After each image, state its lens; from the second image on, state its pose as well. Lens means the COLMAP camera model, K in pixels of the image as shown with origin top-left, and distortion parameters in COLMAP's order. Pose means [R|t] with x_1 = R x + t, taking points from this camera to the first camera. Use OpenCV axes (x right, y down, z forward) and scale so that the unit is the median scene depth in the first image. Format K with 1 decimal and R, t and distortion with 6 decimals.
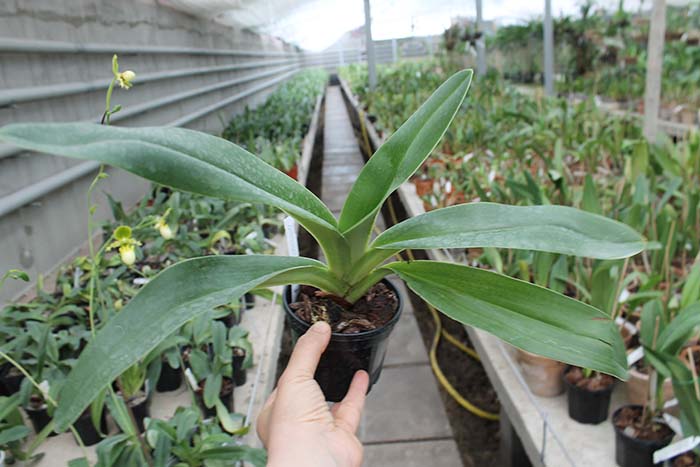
lens RADIAL K [[562.6, 0, 350.0], [0, 562.6, 233.5], [0, 0, 1]] dist [-0.179853, 0.151940]
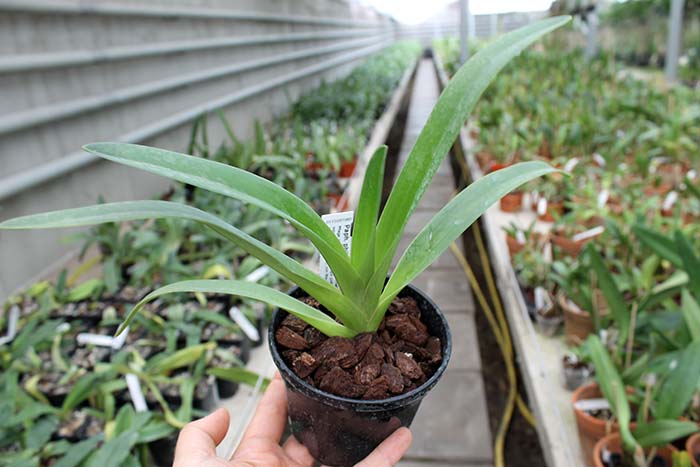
lens RADIAL K [[557.5, 0, 350.0], [0, 557.5, 233.5], [0, 0, 1]] dist [-0.179518, 0.145519]
pose [[0.985619, 0.077992, -0.149907, 0.033955], [-0.070152, 0.995912, 0.056898, -0.074466], [0.153732, -0.045564, 0.987062, 0.238760]]
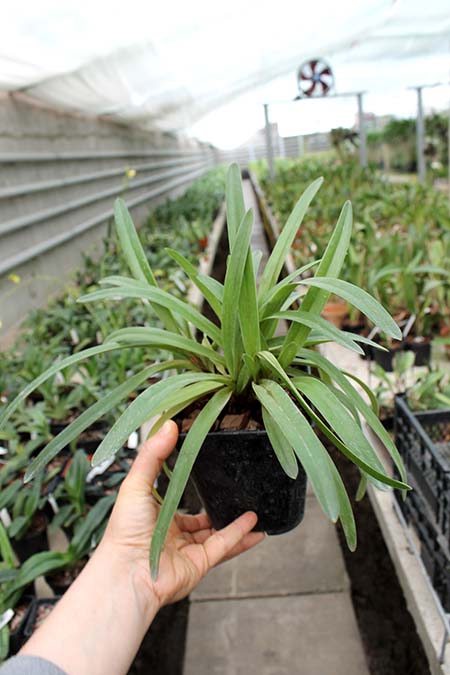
lens RADIAL K [[537.6, 0, 237.7], [0, 537.6, 337.1], [0, 0, 1]] dist [-0.179518, 0.145519]
pose [[0.998482, -0.014755, -0.053069, 0.054951], [0.016273, 0.999468, 0.028279, 0.110435], [0.052623, -0.029100, 0.998190, -0.385570]]
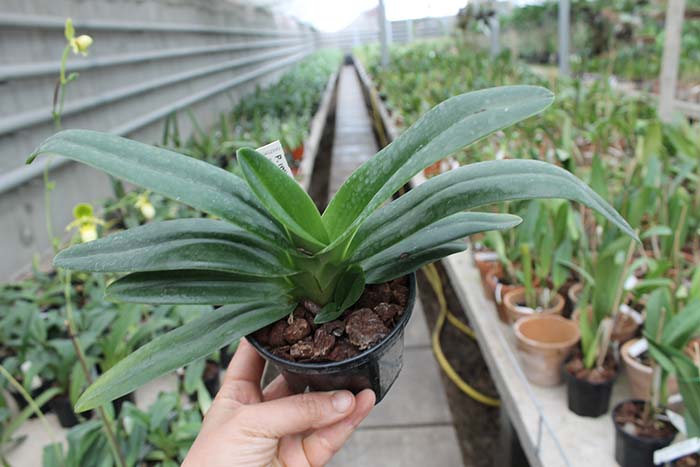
lens RADIAL K [[557.5, 0, 350.0], [0, 557.5, 233.5], [0, 0, 1]] dist [-0.179518, 0.145519]
pose [[0.999619, 0.010289, -0.025611, 0.016991], [-0.009357, 0.999299, 0.036258, -0.000307], [0.025966, -0.036005, 0.999014, 0.023355]]
